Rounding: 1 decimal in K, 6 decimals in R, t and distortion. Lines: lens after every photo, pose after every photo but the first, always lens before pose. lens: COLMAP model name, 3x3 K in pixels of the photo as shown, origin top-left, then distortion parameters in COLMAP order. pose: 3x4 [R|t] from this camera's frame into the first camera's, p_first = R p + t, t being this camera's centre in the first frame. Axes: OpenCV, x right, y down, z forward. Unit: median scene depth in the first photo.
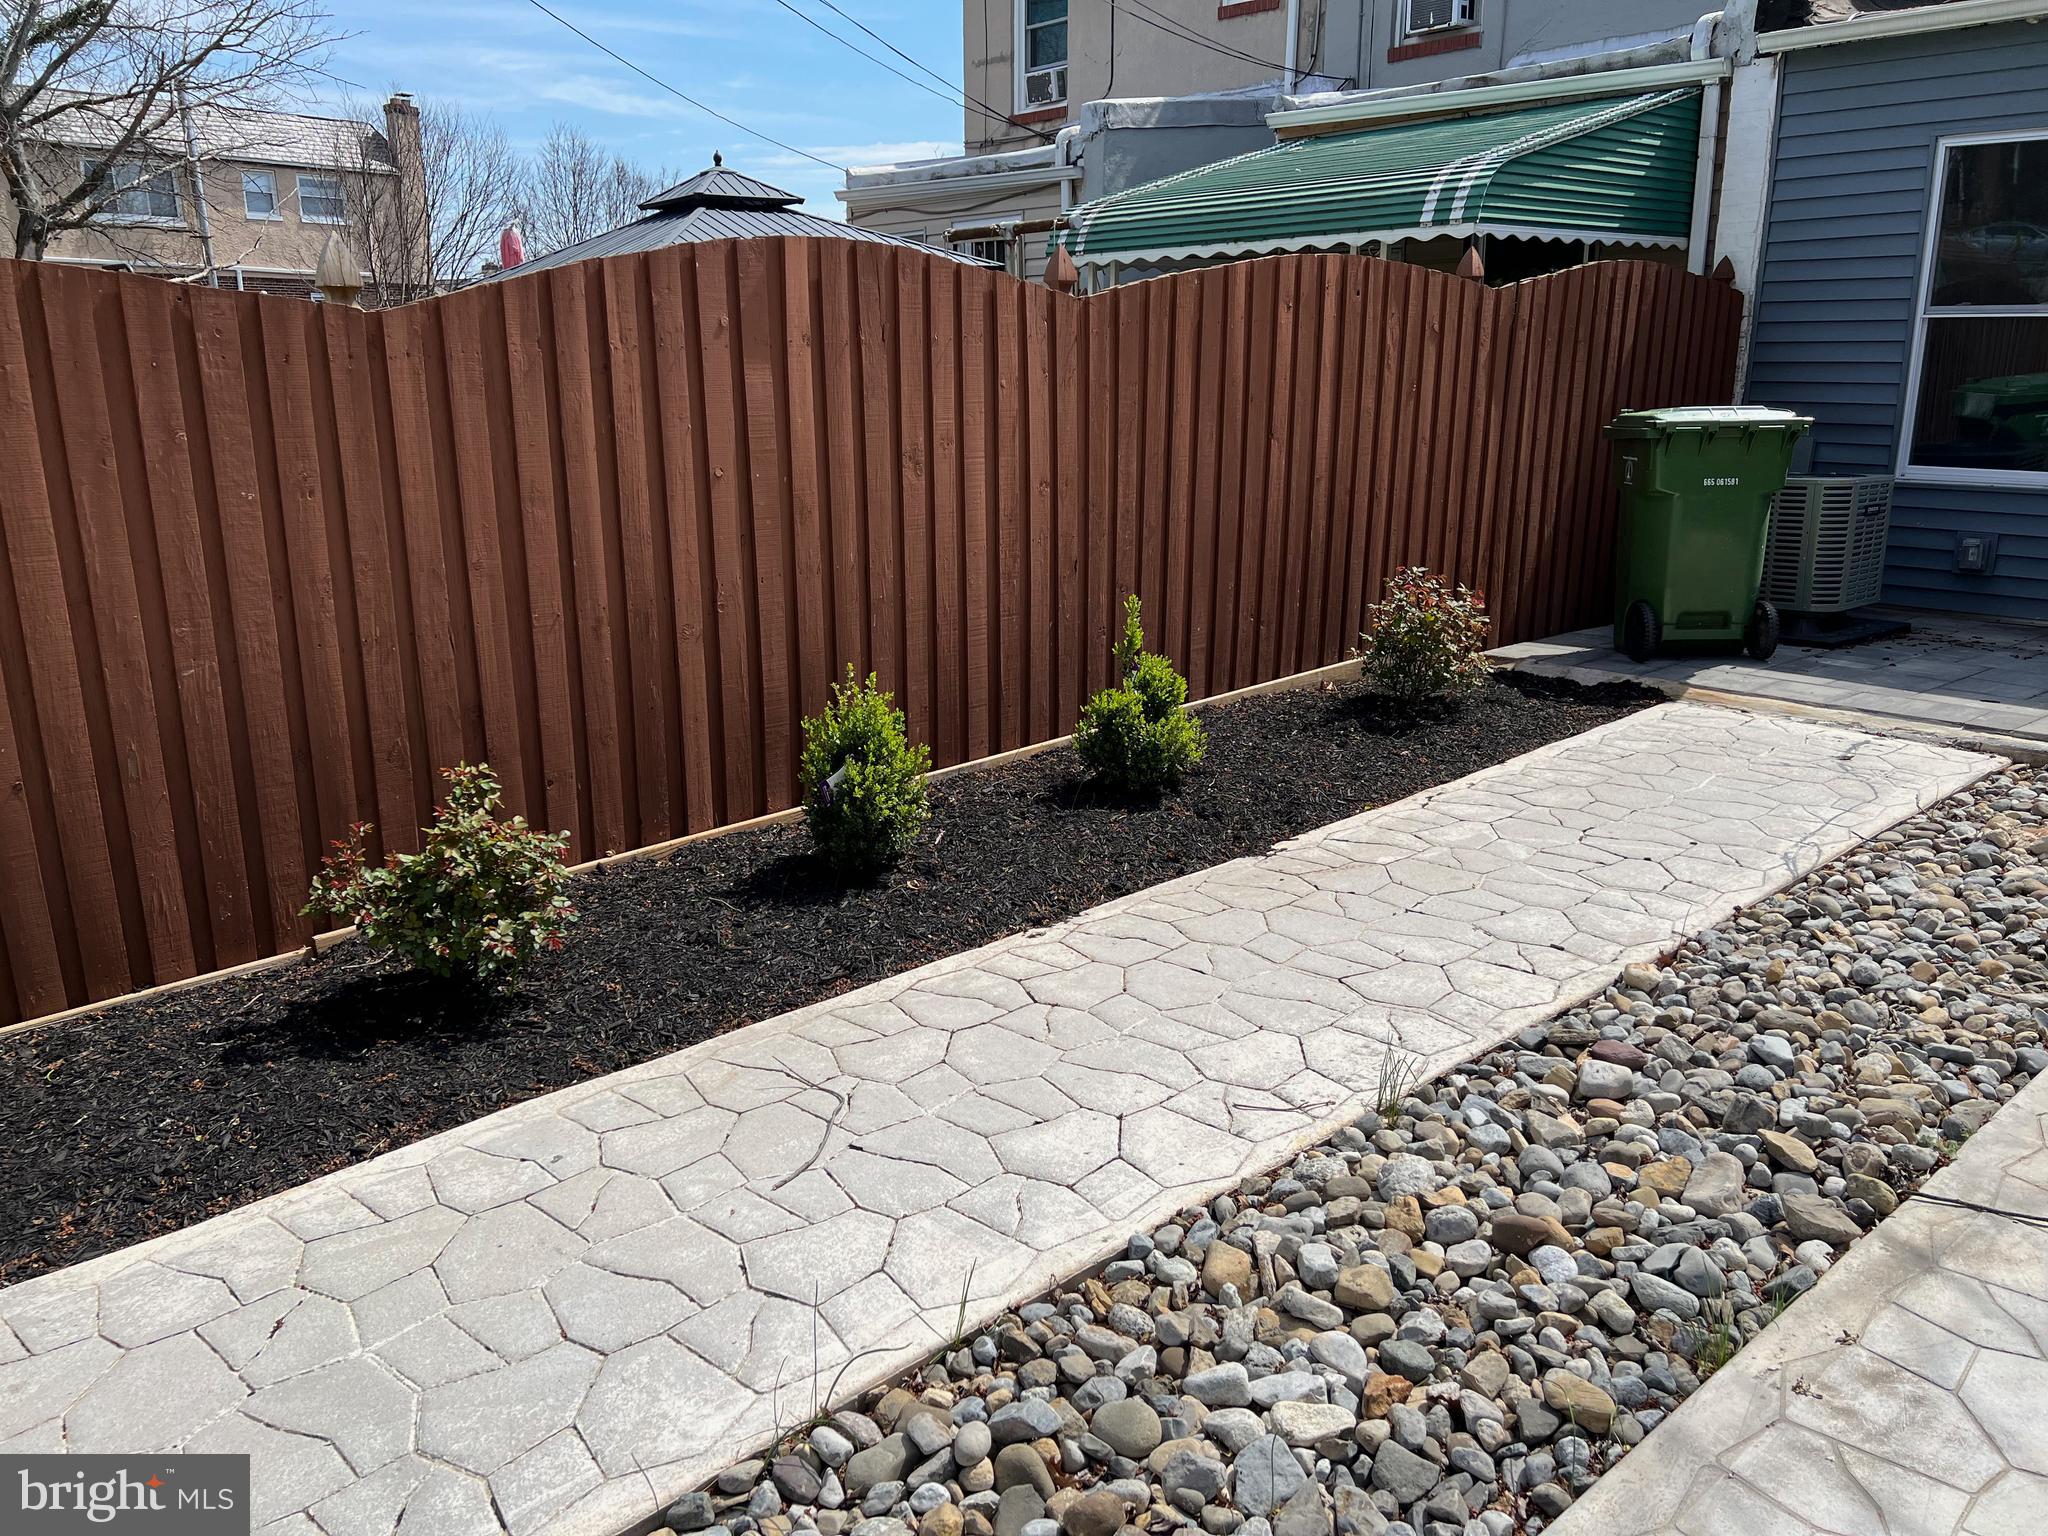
lens RADIAL K [[1524.6, 0, 1021.5], [0, 1524.6, 786.5], [0, 0, 1]] dist [0.075558, -0.079530]
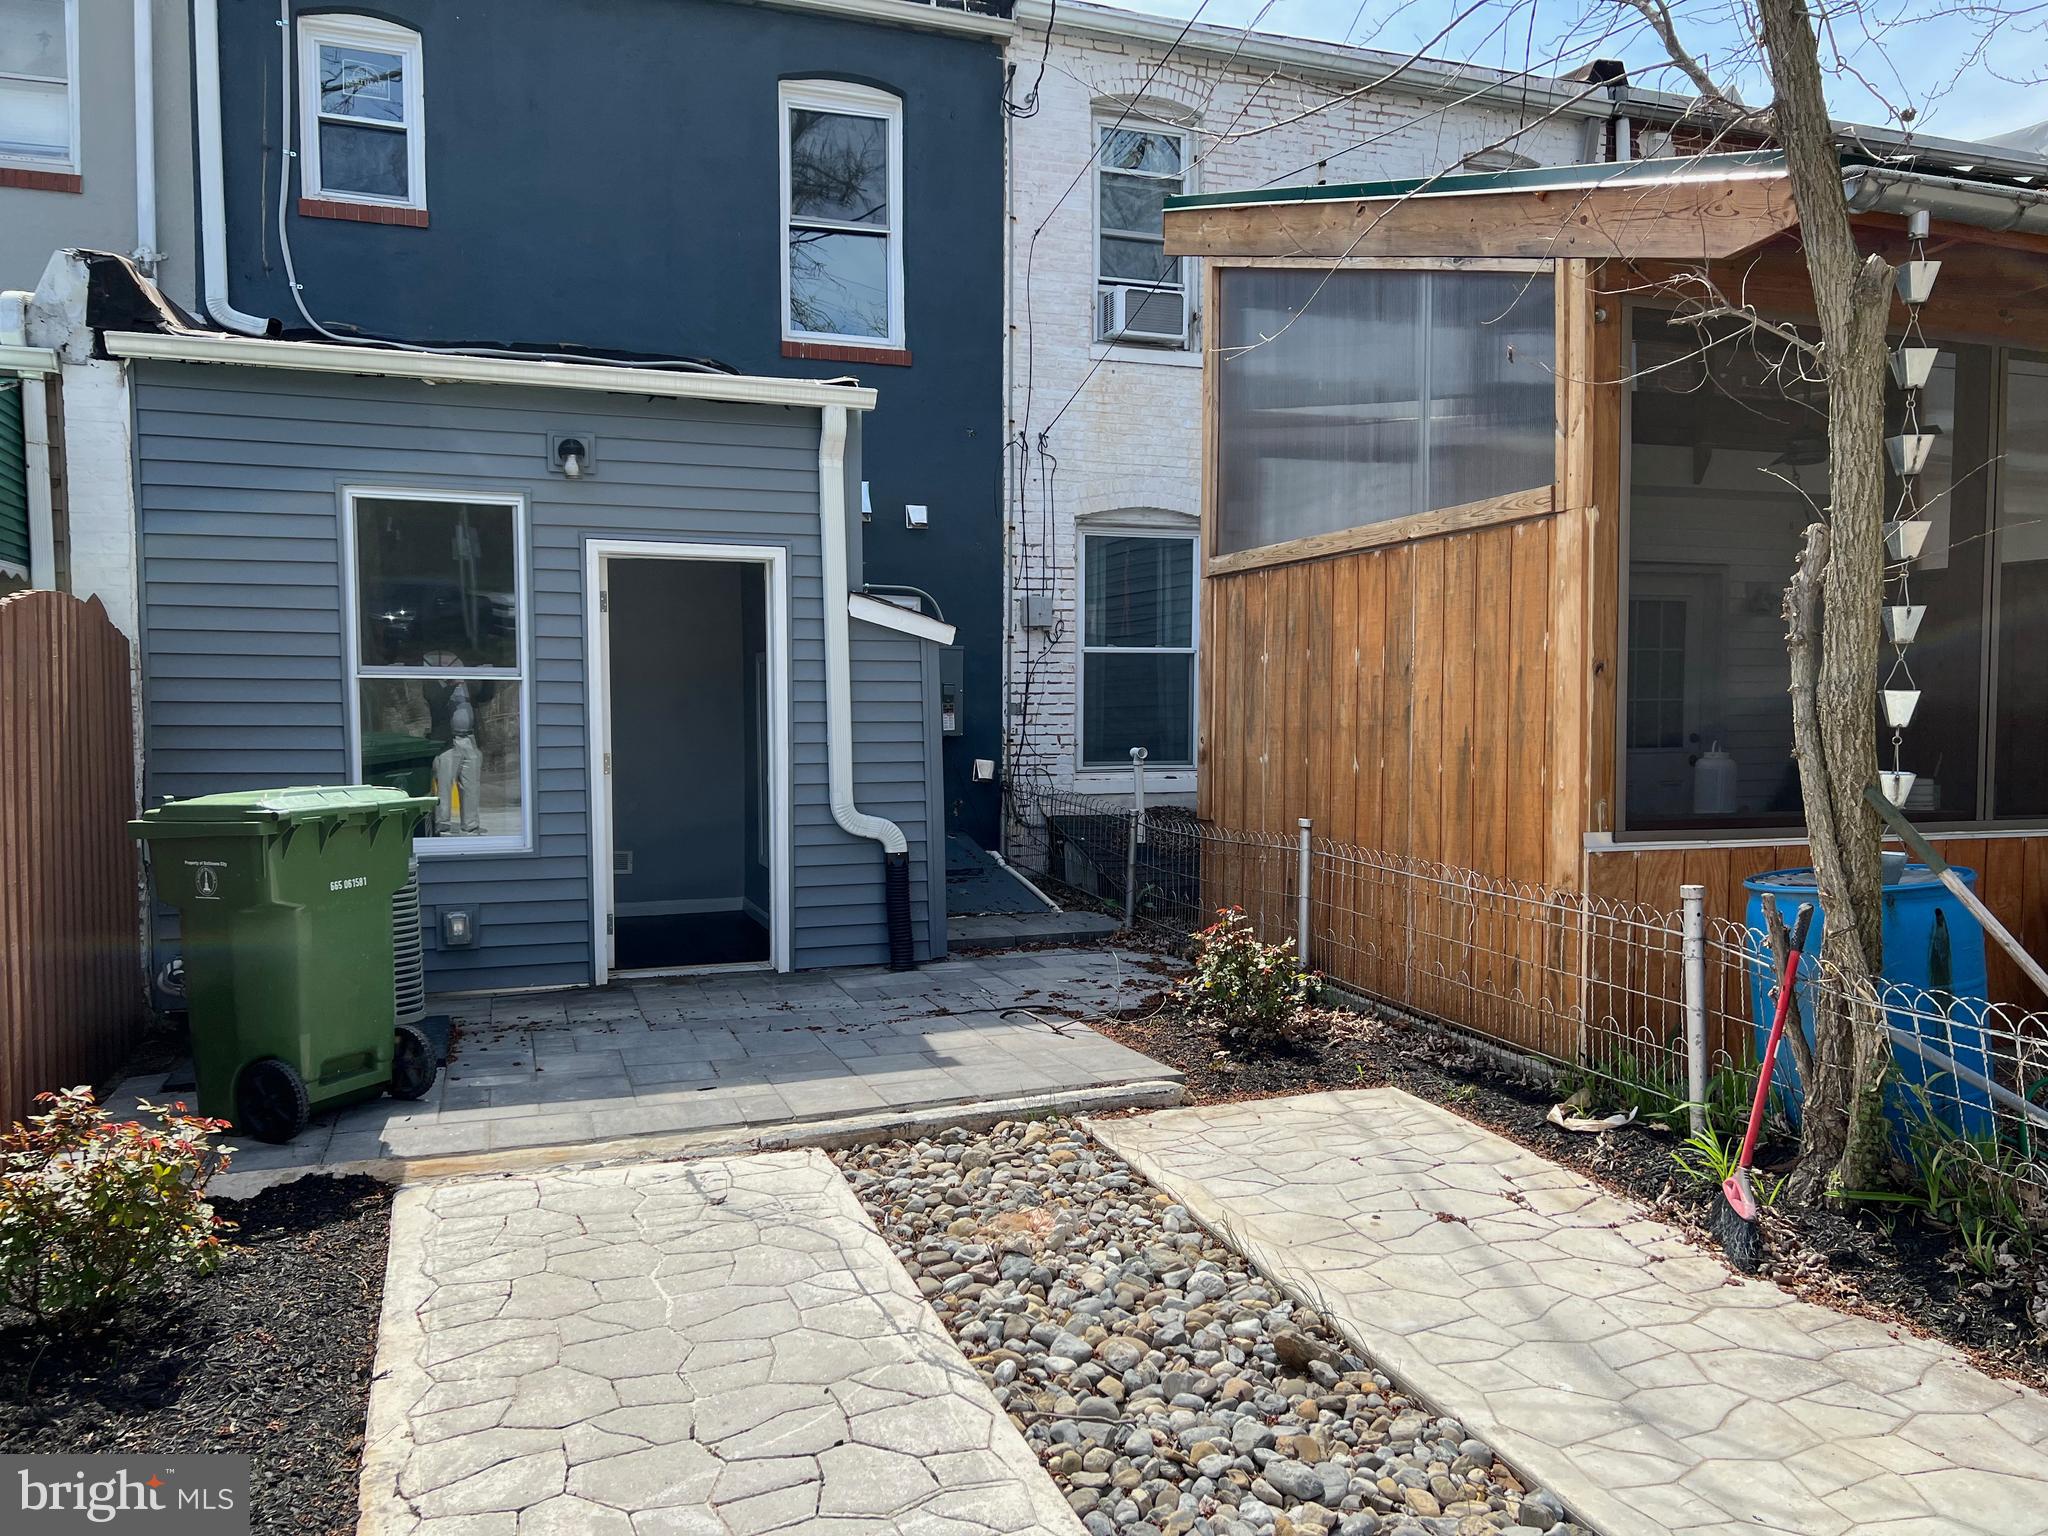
lens RADIAL K [[1530.7, 0, 1036.3], [0, 1530.7, 794.6], [0, 0, 1]] dist [0.056320, -0.072786]
pose [[0.358811, -0.051833, 0.931970, -0.149838], [0.246397, 0.968301, -0.041009, -0.145824], [-0.900302, 0.244349, 0.360208, 0.481815]]
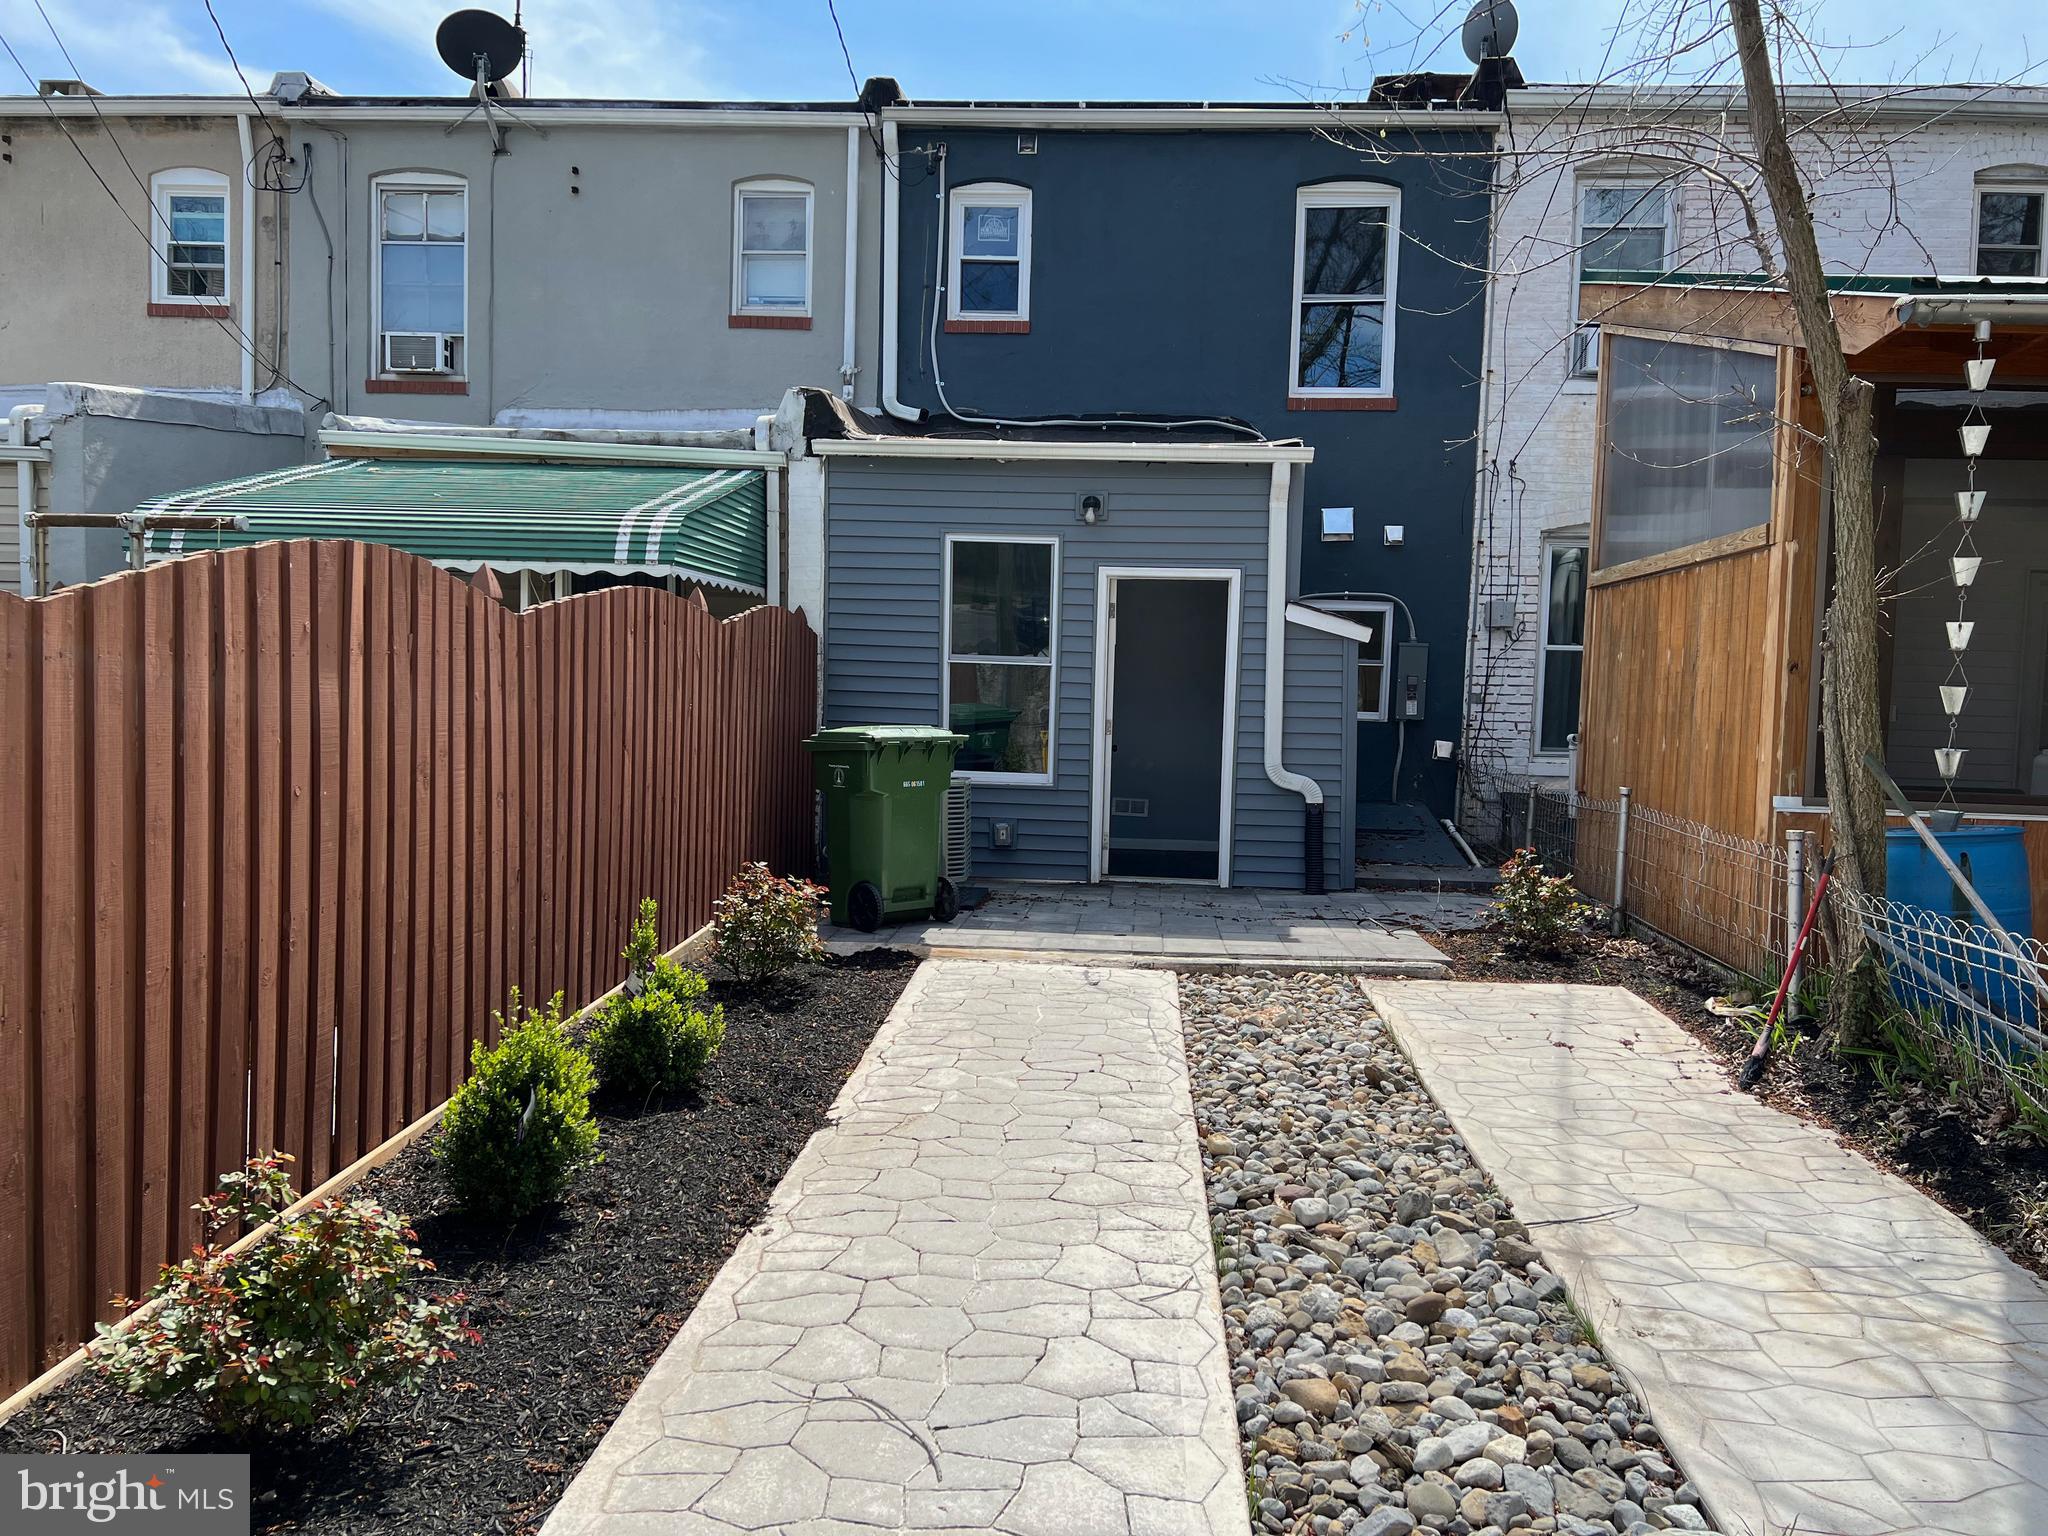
lens RADIAL K [[1531.8, 0, 1018.6], [0, 1531.8, 804.8], [0, 0, 1]] dist [0.094105, -0.153789]
pose [[0.711257, -0.029535, 0.702311, -0.421173], [0.157927, 0.980289, -0.118714, -0.022652], [-0.684961, 0.195350, 0.701902, 0.082848]]
